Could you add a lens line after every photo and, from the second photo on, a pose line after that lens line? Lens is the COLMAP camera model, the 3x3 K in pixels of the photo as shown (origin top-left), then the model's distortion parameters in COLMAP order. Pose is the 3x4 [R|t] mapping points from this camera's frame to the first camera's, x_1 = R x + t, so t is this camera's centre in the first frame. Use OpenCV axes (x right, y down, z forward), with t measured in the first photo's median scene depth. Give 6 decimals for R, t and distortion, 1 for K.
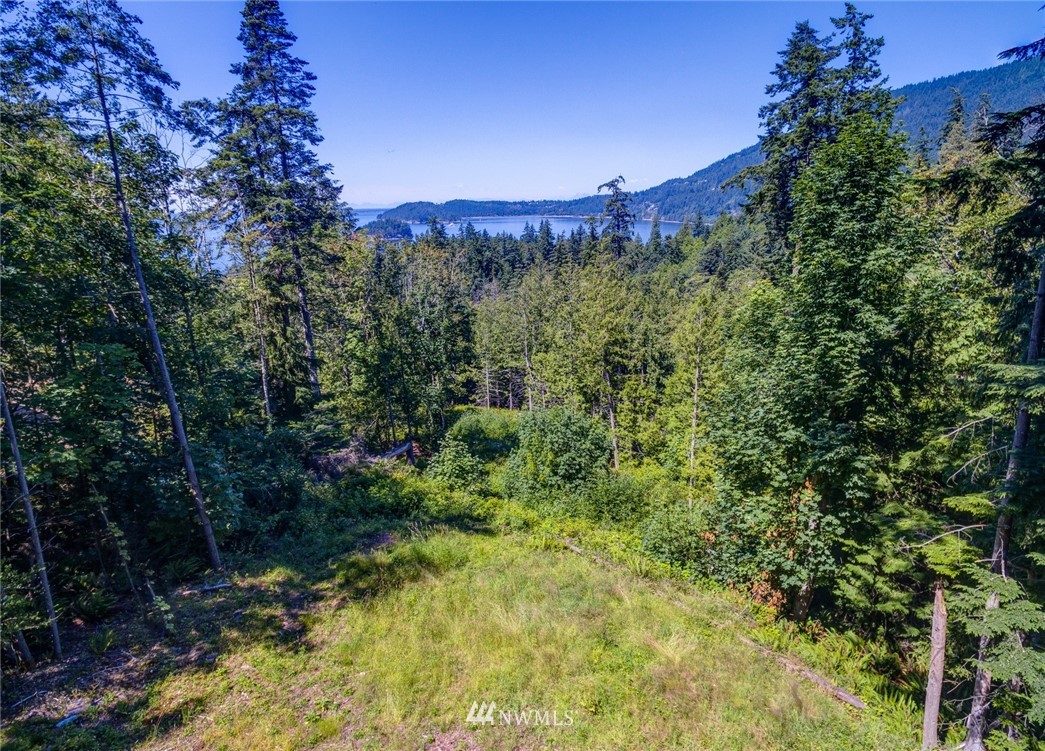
lens RADIAL K [[597.7, 0, 526.1], [0, 597.7, 365.0], [0, 0, 1]] dist [0.005042, 0.002953]
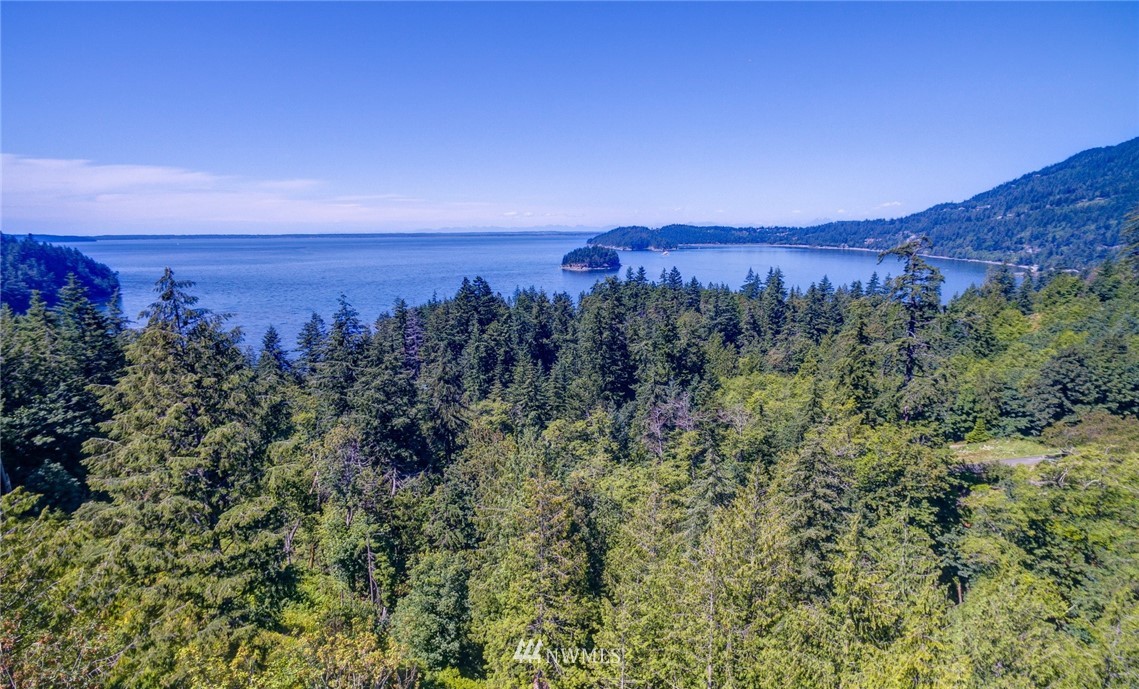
lens RADIAL K [[650.4, 0, 572.2], [0, 650.4, 389.7], [0, 0, 1]] dist [0.005128, 0.001891]
pose [[0.965005, 0.080220, -0.249661, 0.011025], [-0.084760, 0.996373, -0.007467, -0.456283], [0.248157, 0.028367, 0.968304, 1.072702]]
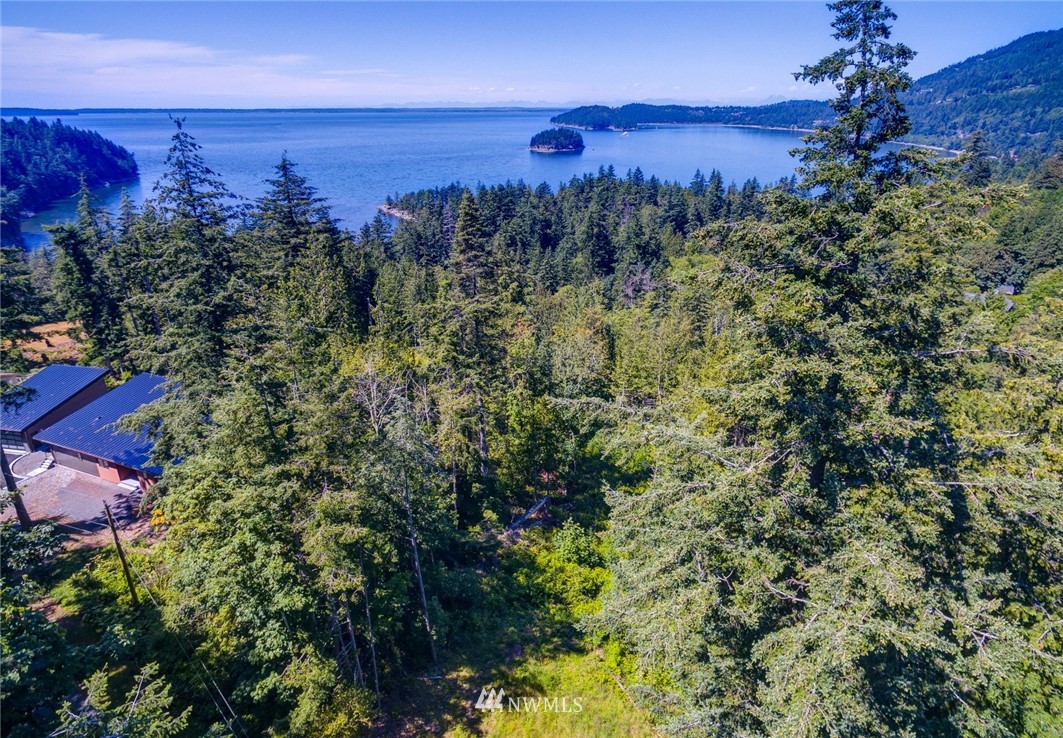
lens RADIAL K [[610.7, 0, 535.6], [0, 610.7, 342.3], [0, 0, 1]] dist [0.004336, 0.000980]
pose [[0.965771, 0.117214, -0.231402, 0.070171], [-0.090666, 0.988351, 0.122239, -0.453276], [0.243034, -0.097075, 0.965148, -0.356309]]
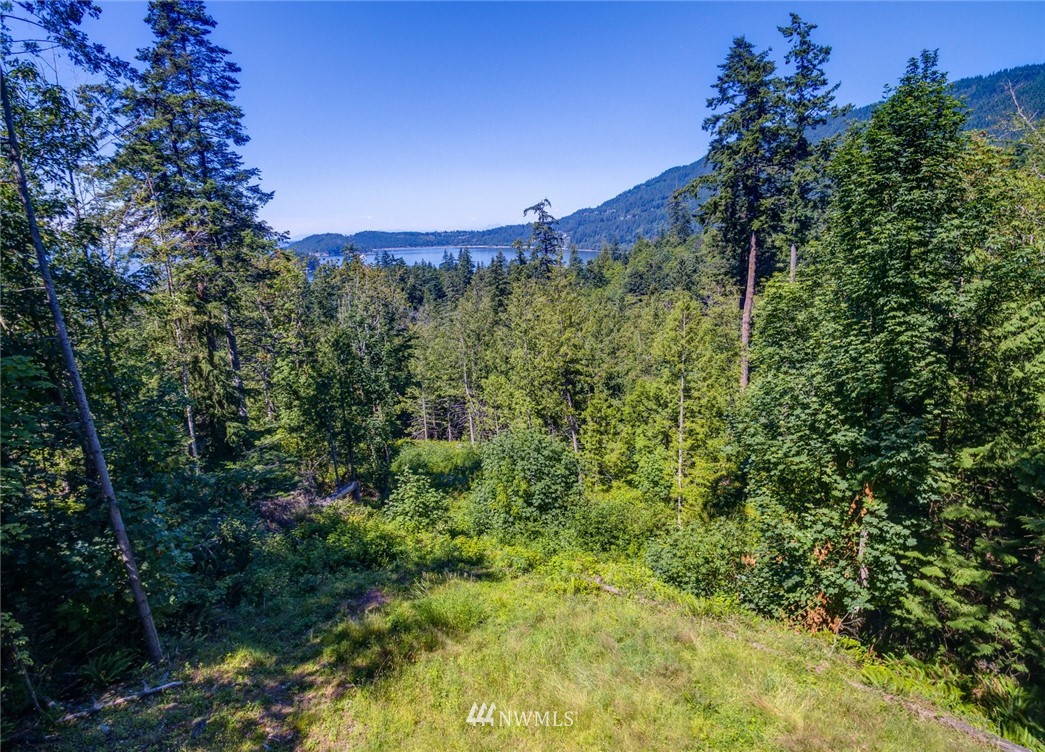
lens RADIAL K [[606.2, 0, 526.4], [0, 606.2, 364.8], [0, 0, 1]] dist [0.006361, 0.001523]
pose [[0.989970, -0.040379, 0.135382, -0.069282], [0.047310, 0.997708, -0.048373, 0.015134], [-0.133119, 0.054293, 0.989612, 0.079516]]
